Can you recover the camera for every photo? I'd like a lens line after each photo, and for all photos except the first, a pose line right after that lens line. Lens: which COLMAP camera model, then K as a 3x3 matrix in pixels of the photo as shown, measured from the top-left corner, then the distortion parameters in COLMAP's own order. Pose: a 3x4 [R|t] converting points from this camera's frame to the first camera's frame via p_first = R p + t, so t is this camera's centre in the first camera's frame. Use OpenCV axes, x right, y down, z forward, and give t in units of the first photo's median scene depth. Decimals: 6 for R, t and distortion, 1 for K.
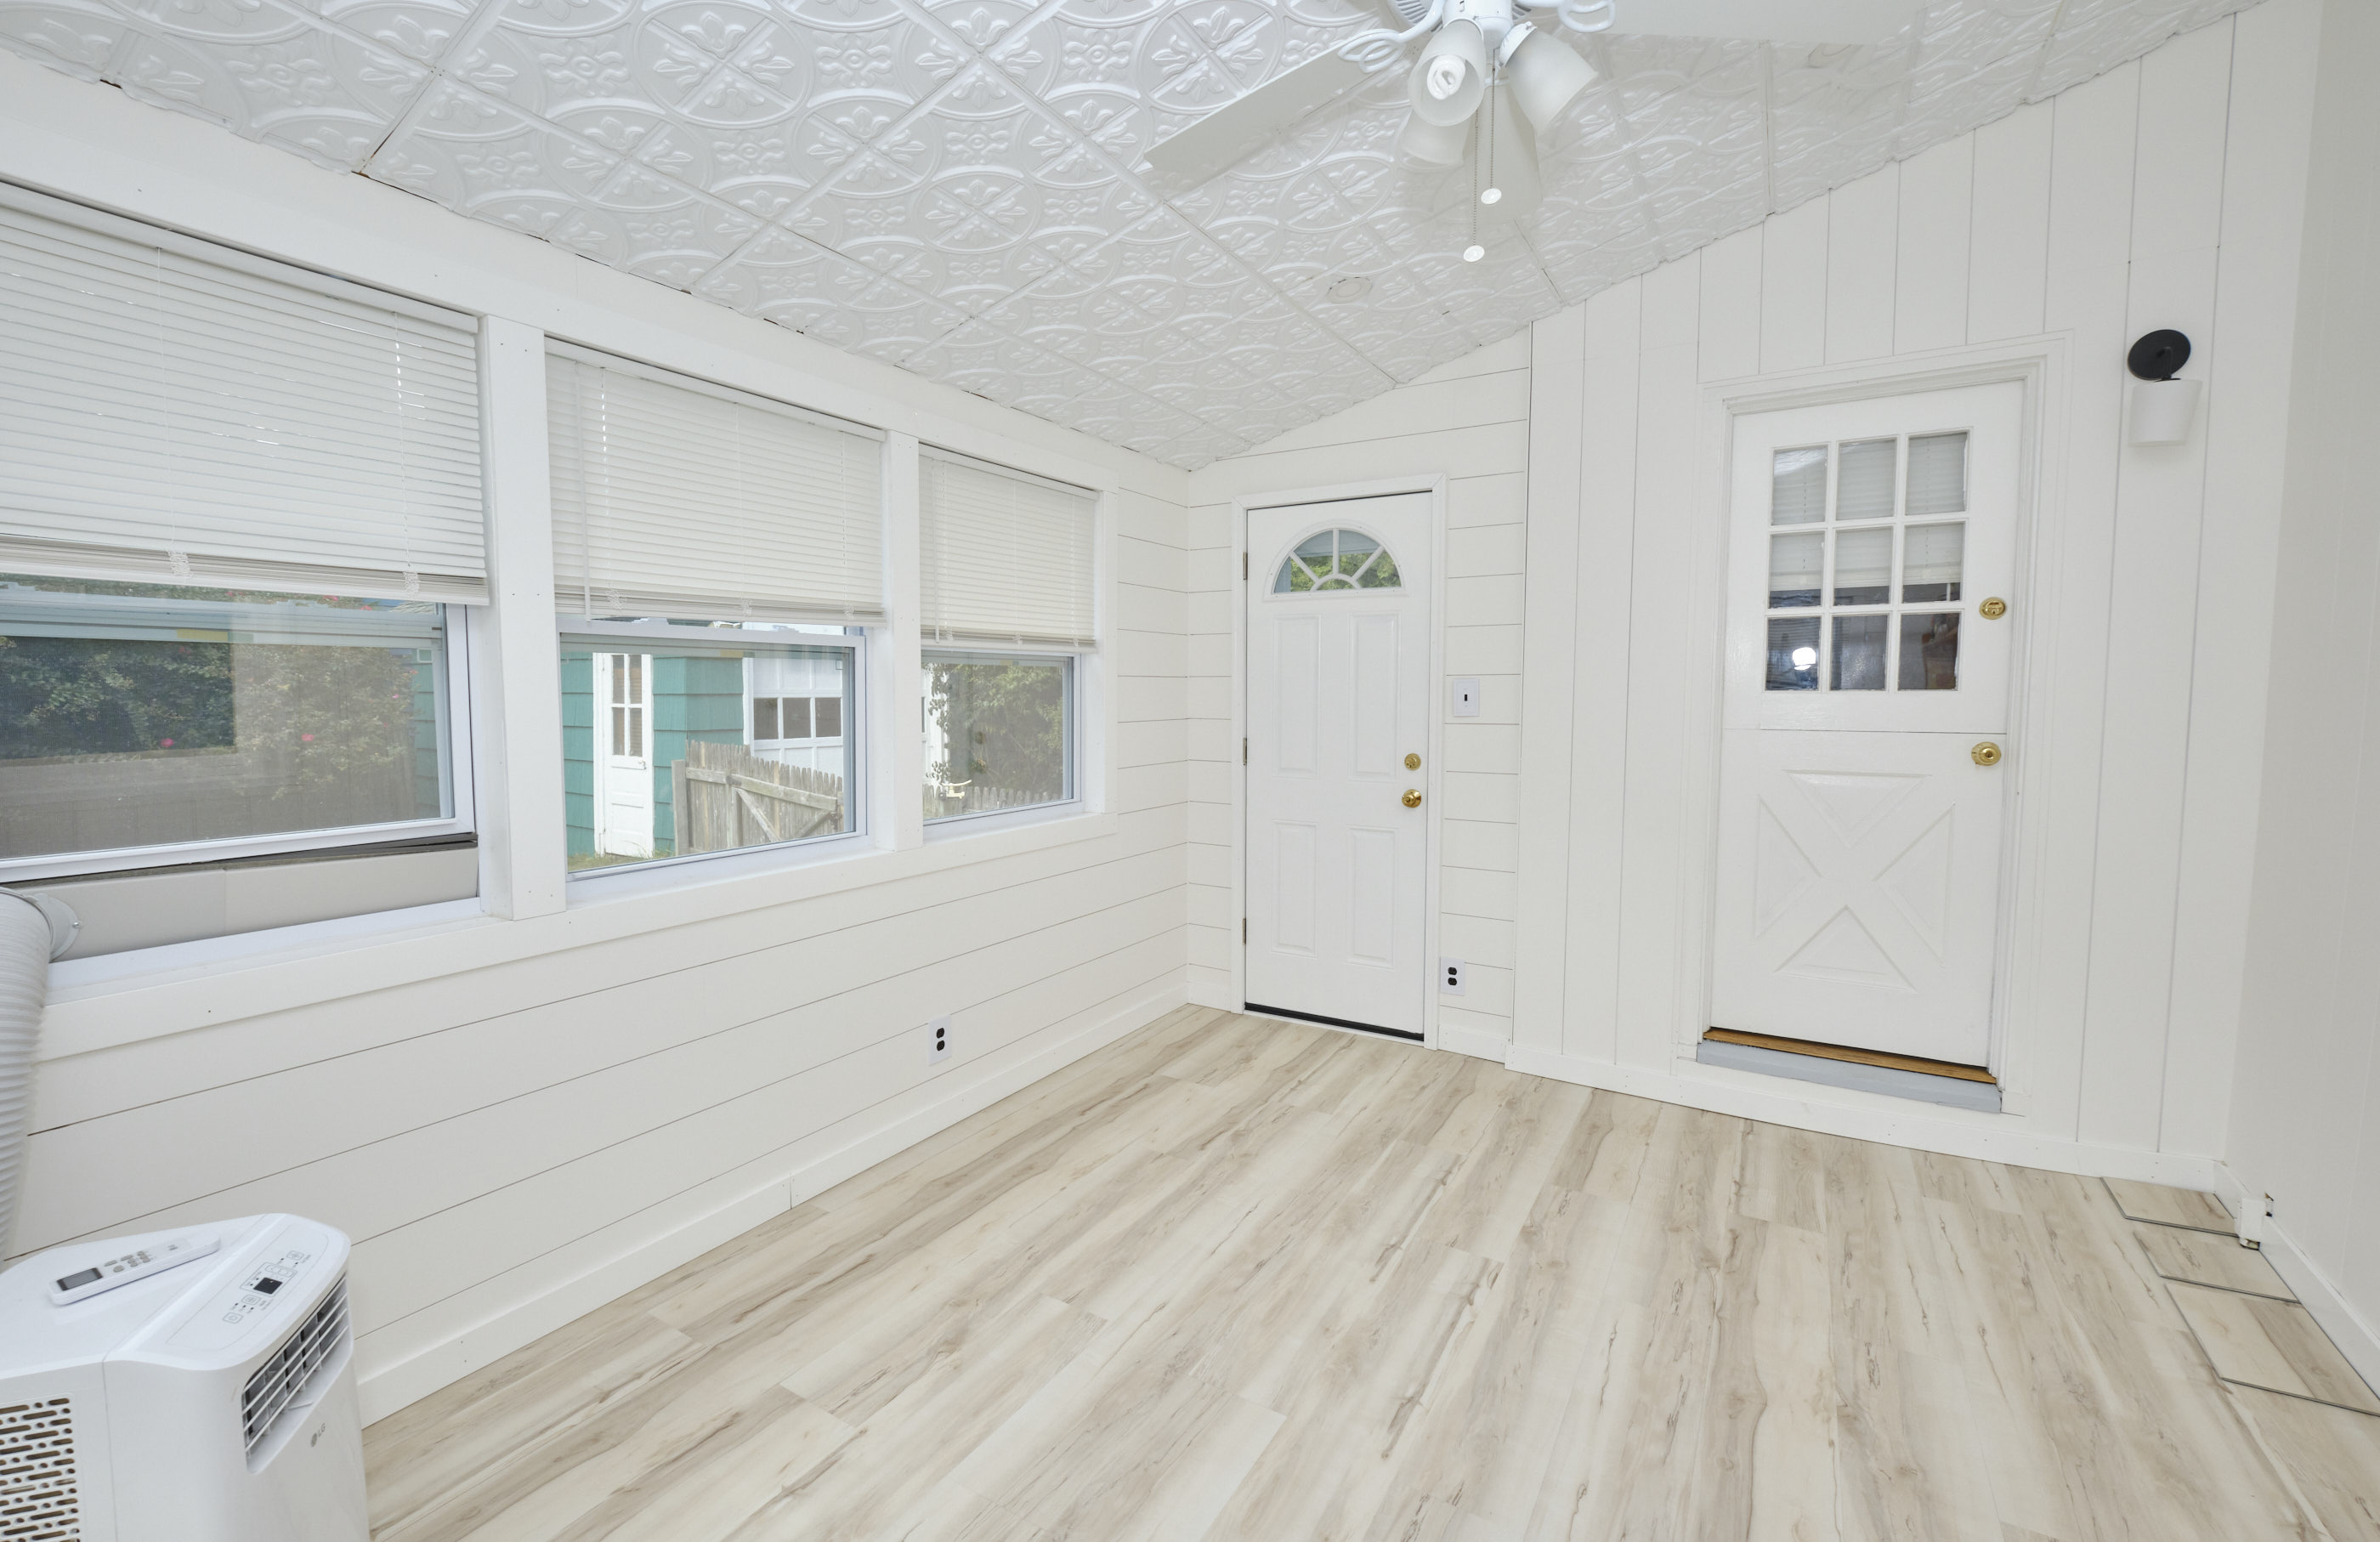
lens RADIAL K [[1021.0, 0, 1203.5], [0, 1021.0, 756.3], [0, 0, 1]] dist [0.000482, -0.000479]
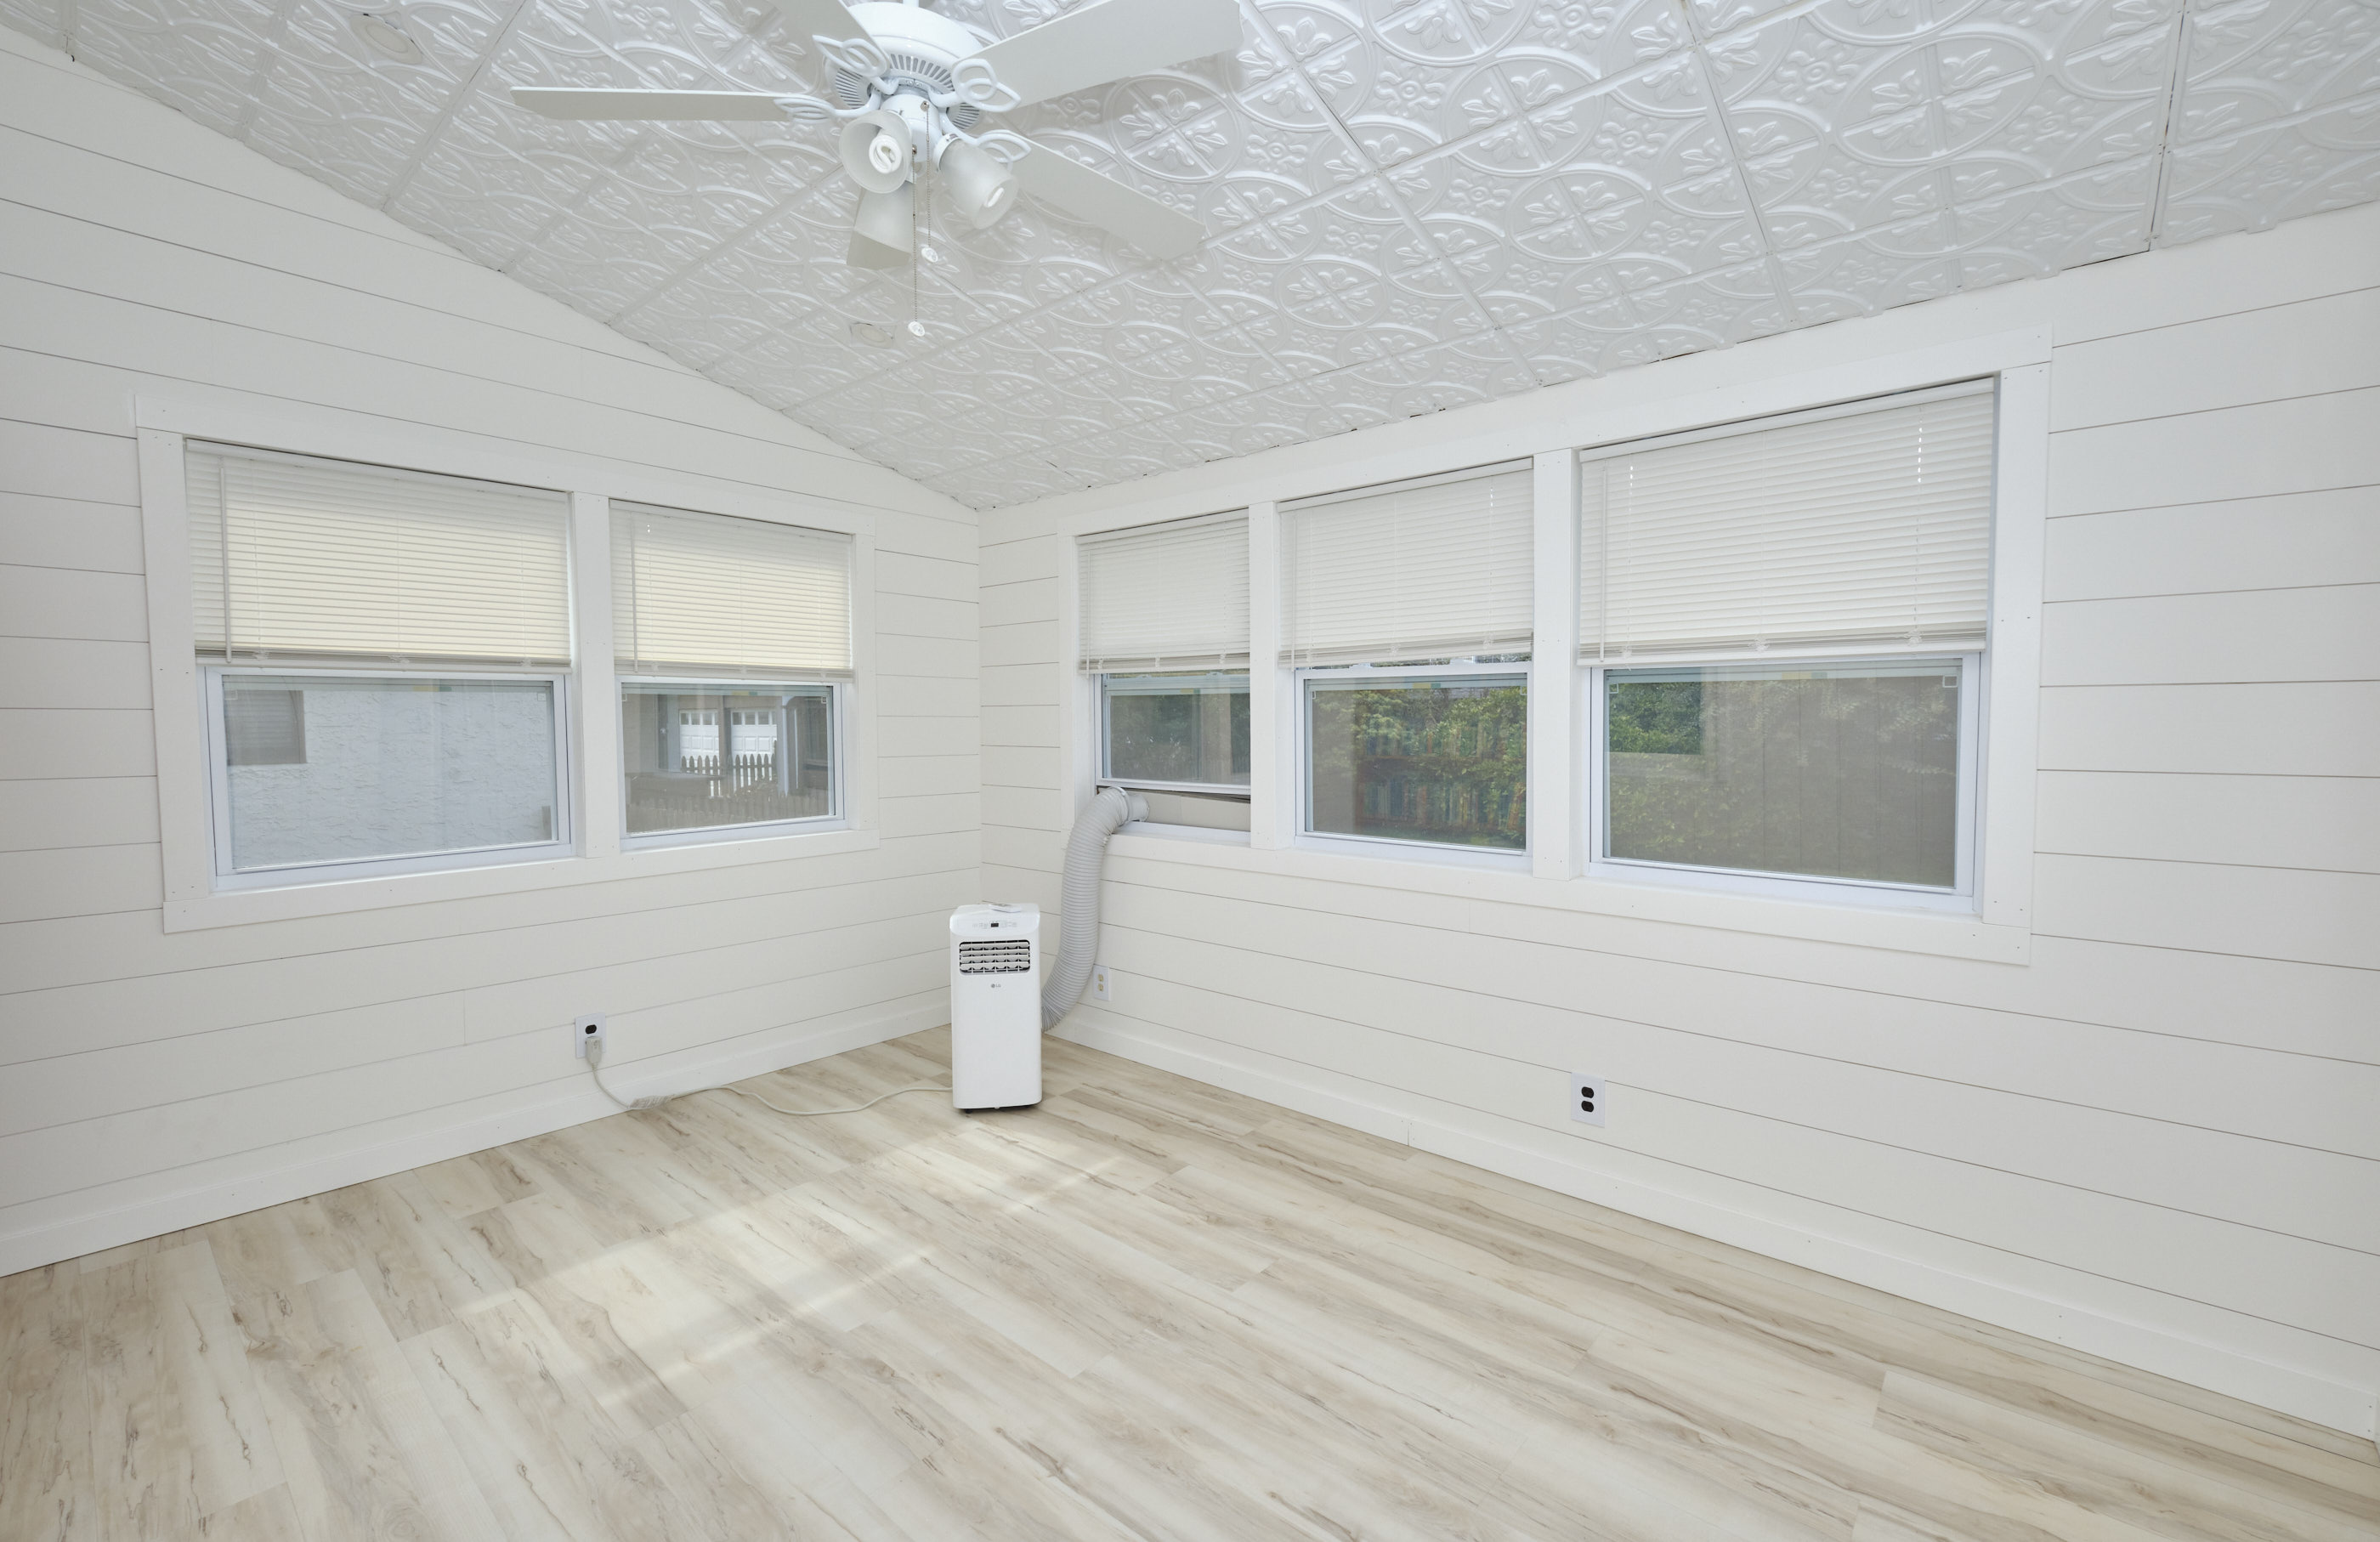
lens RADIAL K [[1050.0, 0, 1192.3], [0, 1050.0, 760.5], [0, 0, 1]] dist [0.003546, -0.000460]
pose [[-0.209477, 0.039401, -0.977019, 0.902593], [-0.060149, 0.996776, 0.053094, -0.063524], [0.975962, 0.069889, -0.206432, 1.050603]]
